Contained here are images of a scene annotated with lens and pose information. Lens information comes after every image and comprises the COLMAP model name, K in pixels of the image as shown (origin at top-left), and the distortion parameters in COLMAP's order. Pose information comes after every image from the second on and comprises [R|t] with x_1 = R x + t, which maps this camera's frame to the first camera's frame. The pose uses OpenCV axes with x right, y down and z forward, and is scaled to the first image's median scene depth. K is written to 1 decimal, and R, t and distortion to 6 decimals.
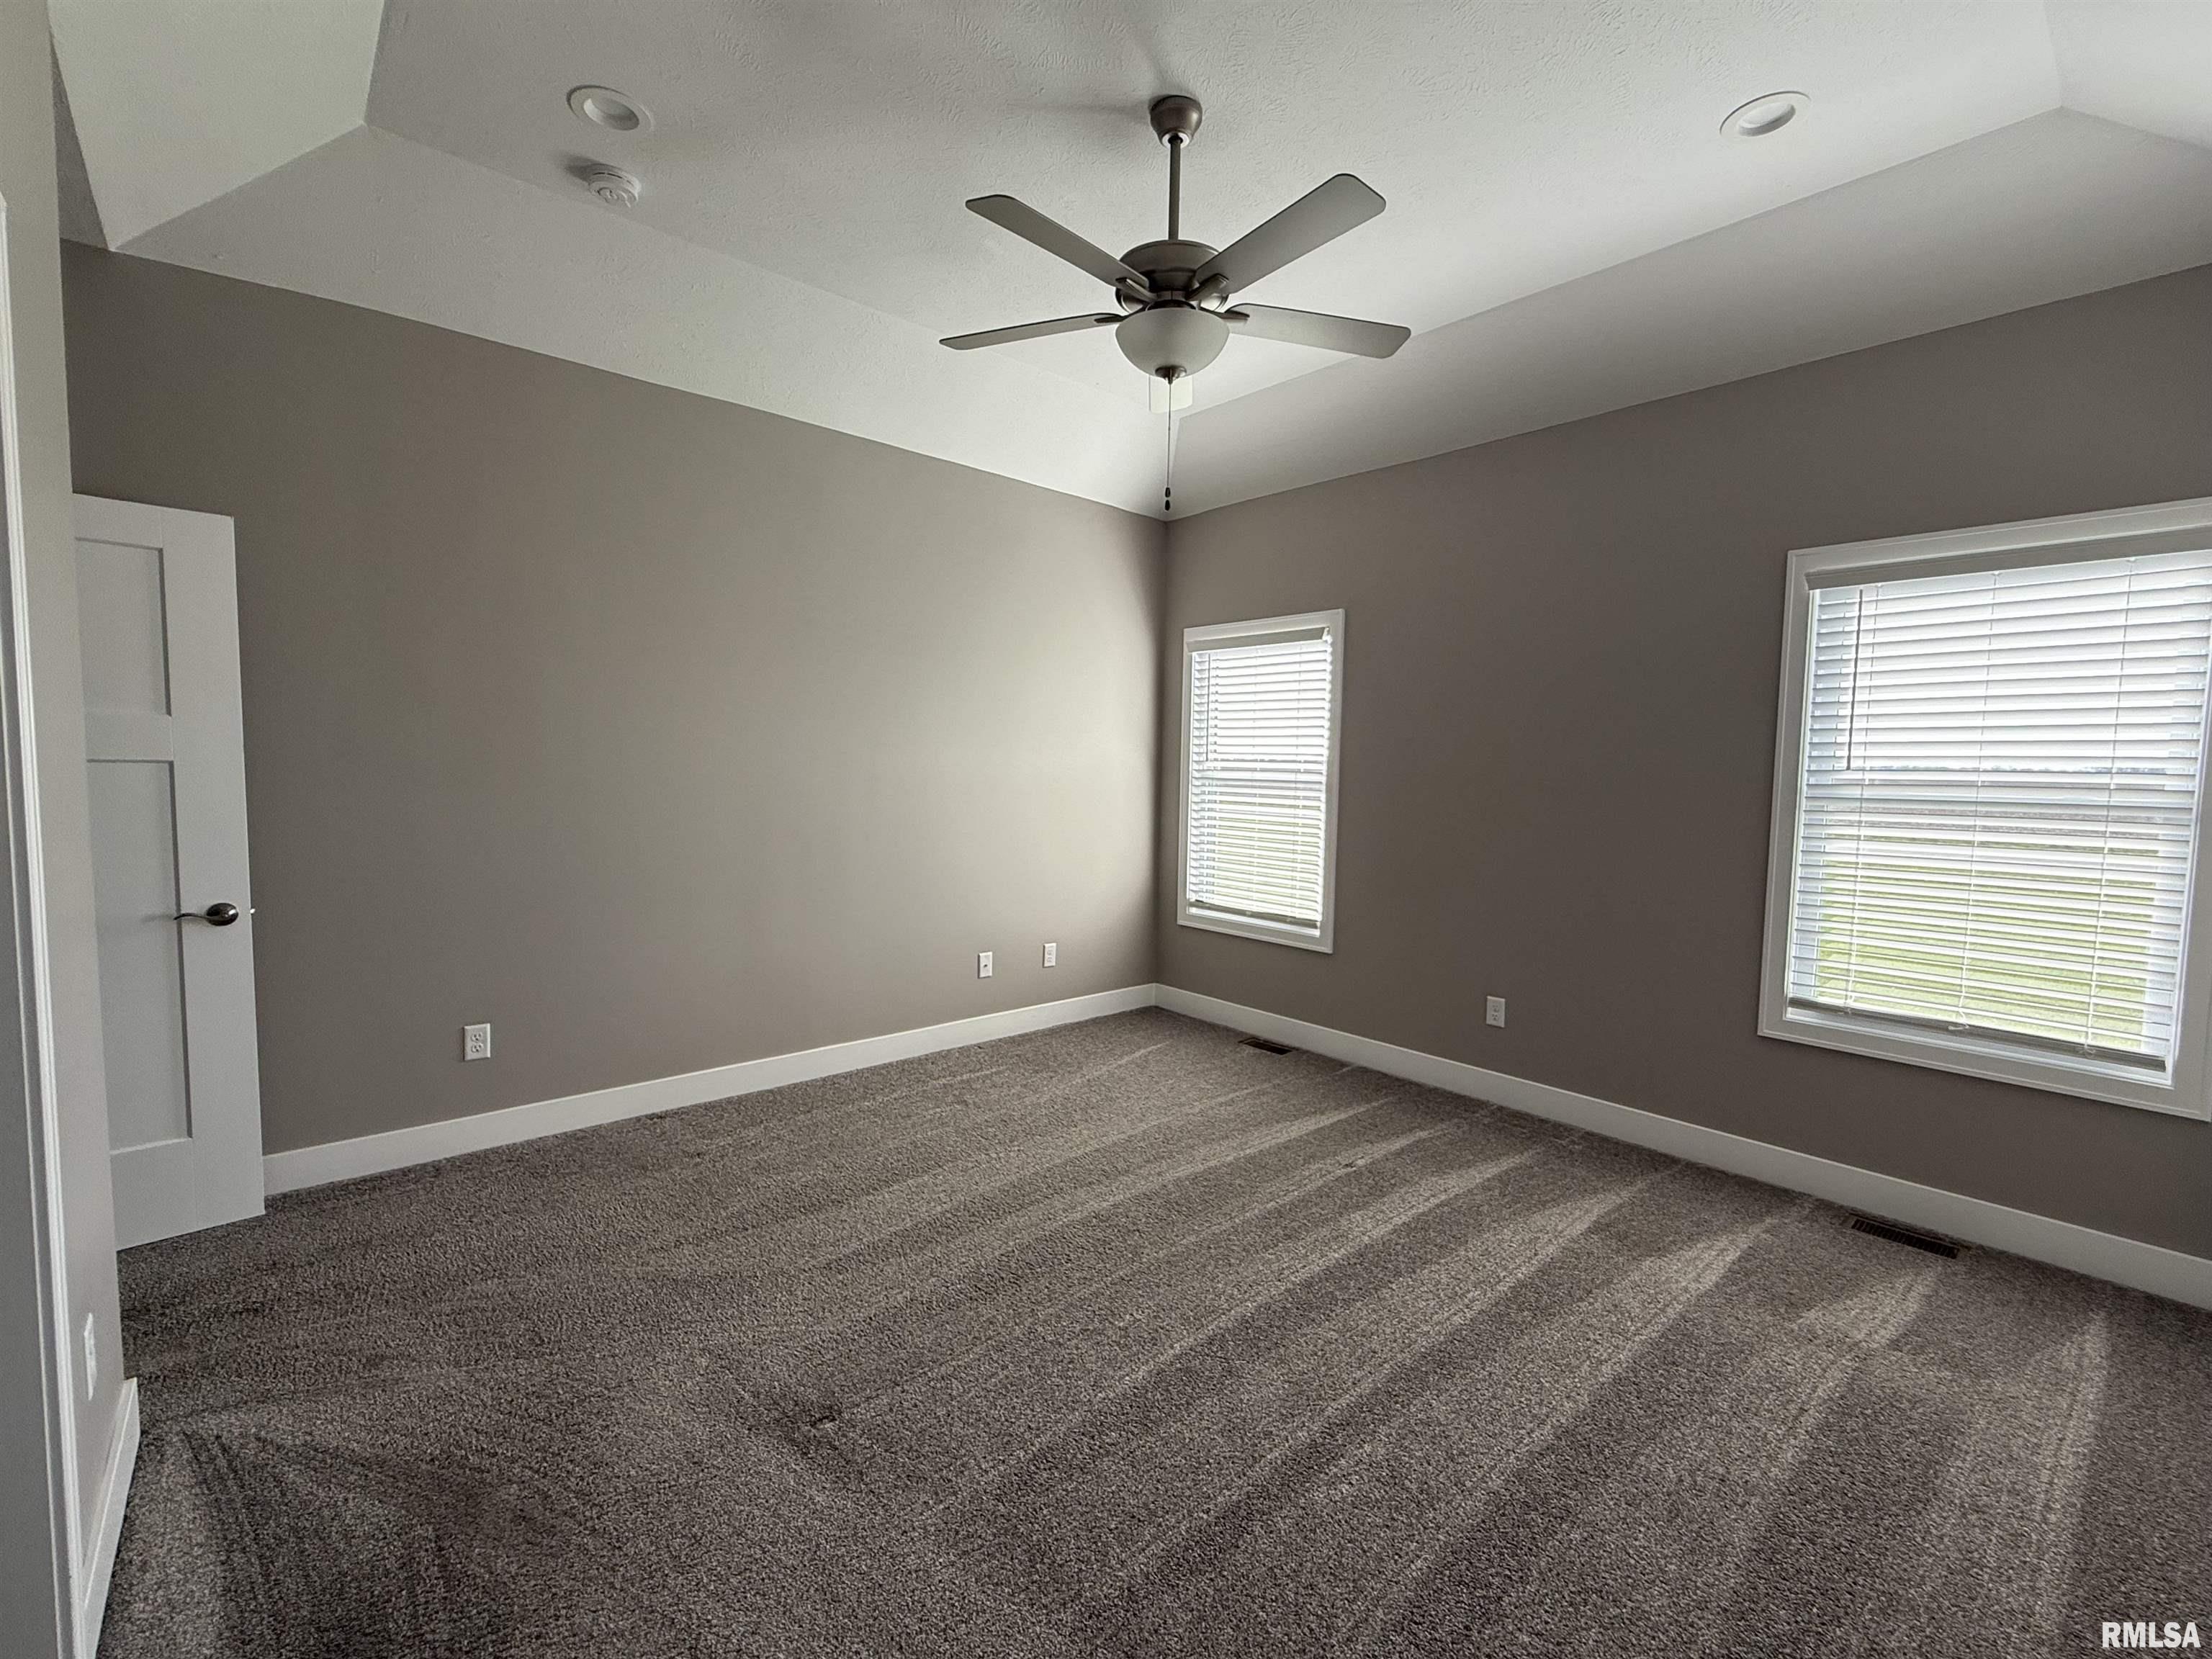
lens RADIAL K [[953.9, 0, 1100.9], [0, 953.9, 829.4], [0, 0, 1]] dist [-0.001456, 0.000249]
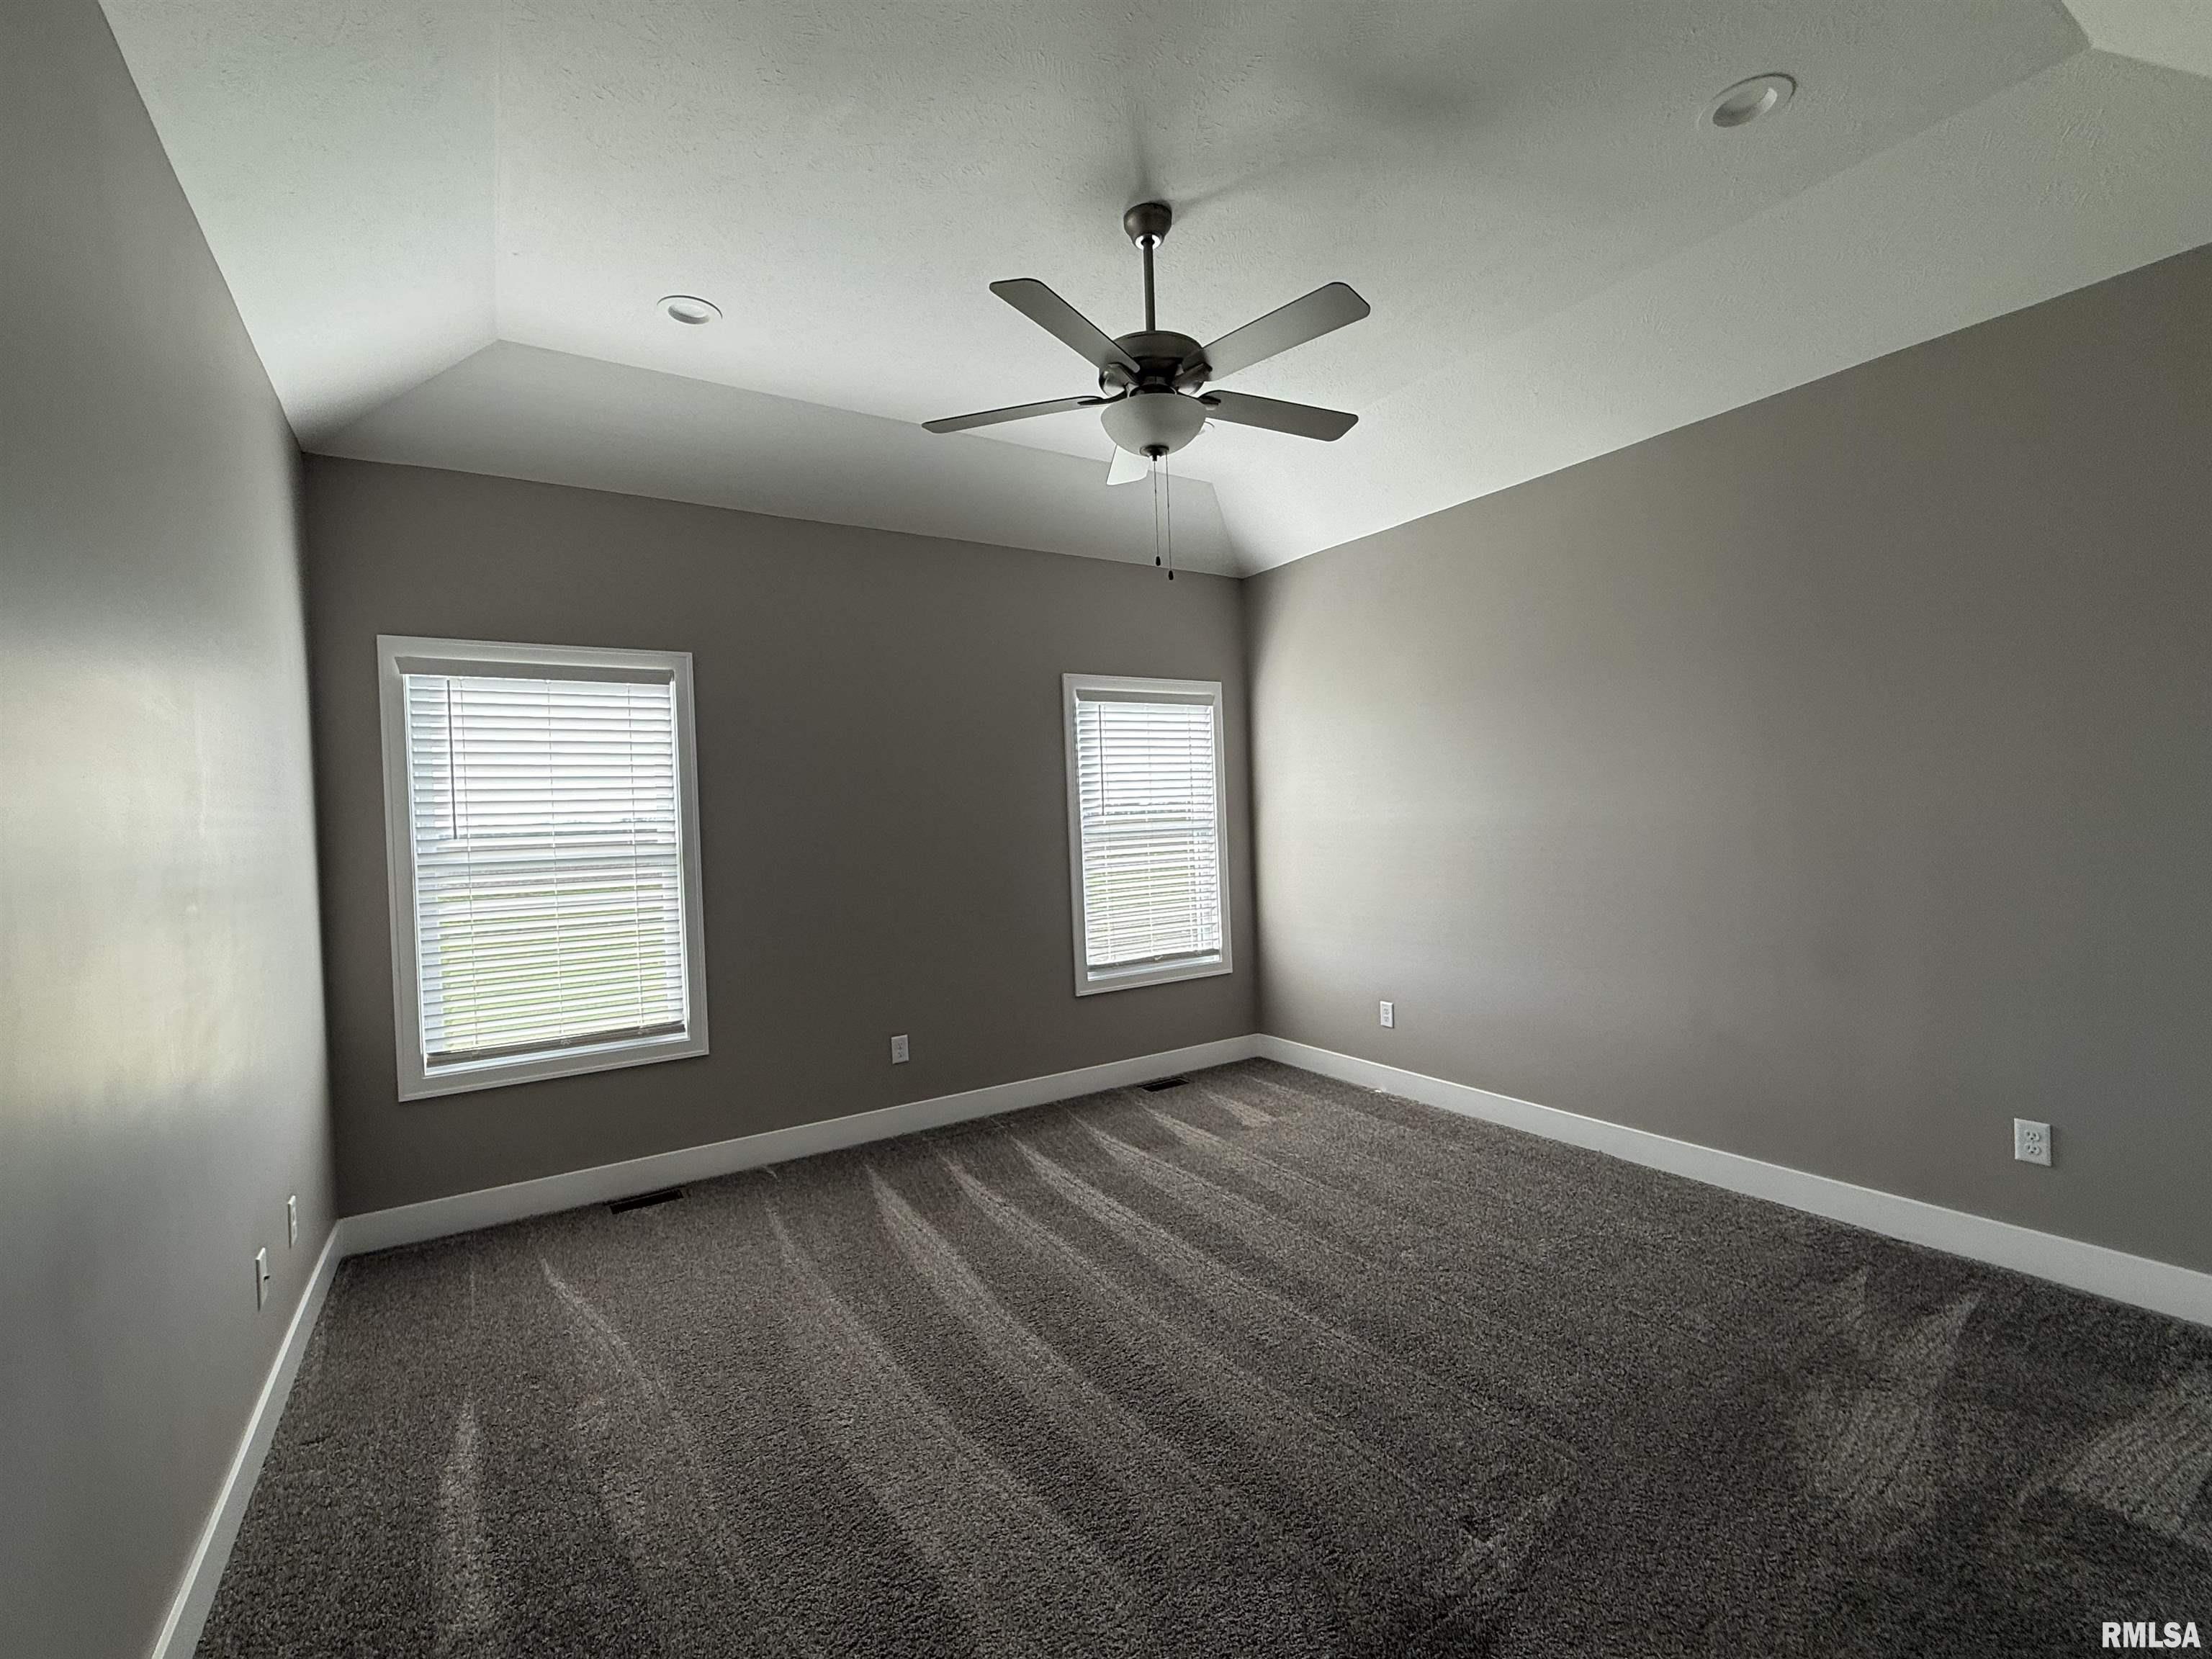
lens RADIAL K [[953.9, 0, 1108.2], [0, 953.9, 833.0], [0, 0, 1]] dist [-0.001456, 0.000249]
pose [[0.156545, -0.039290, 0.986889, -0.739832], [0.110897, 0.993589, 0.021965, -0.061917], [-0.981425, 0.106005, 0.159899, 0.684370]]
